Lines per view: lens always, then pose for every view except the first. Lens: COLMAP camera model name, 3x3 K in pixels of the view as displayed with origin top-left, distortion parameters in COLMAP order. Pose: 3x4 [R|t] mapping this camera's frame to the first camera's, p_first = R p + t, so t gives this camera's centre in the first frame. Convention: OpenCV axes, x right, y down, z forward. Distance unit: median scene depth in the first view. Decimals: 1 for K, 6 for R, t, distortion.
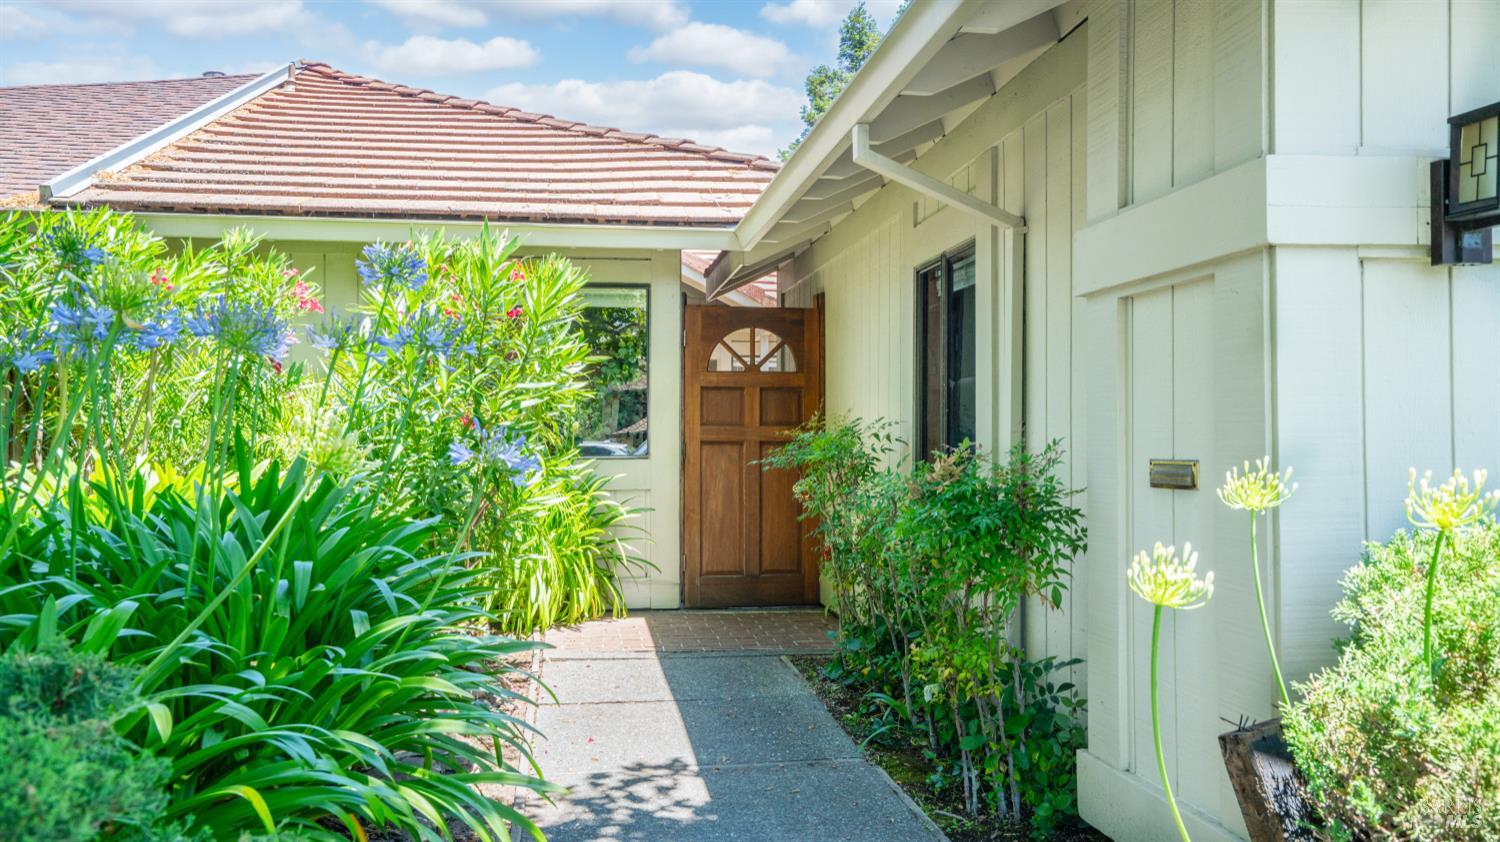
lens RADIAL K [[1231.7, 0, 750.0], [0, 1231.7, 421.0], [0, 0, 1]] dist [0.000087, 0.000041]
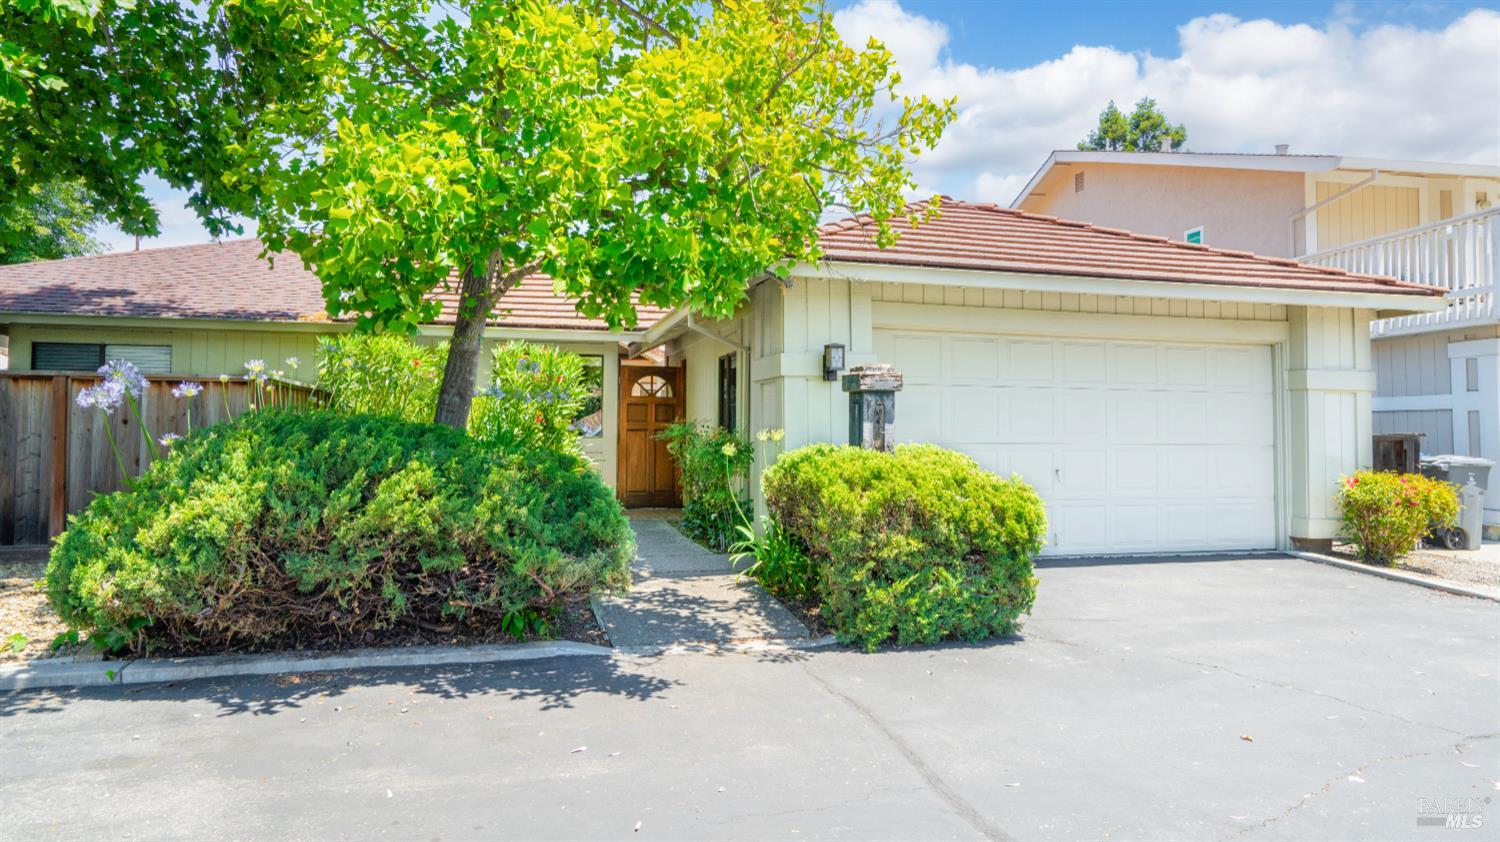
lens RADIAL K [[823.3, 0, 750.0], [0, 823.3, 421.0], [0, 0, 1]] dist [0.000333, -0.000002]
pose [[0.993243, 0.006035, 0.115894, 0.005788], [-0.006247, 0.999979, 0.001471, -0.000511], [-0.115882, -0.002185, 0.993261, -0.448256]]
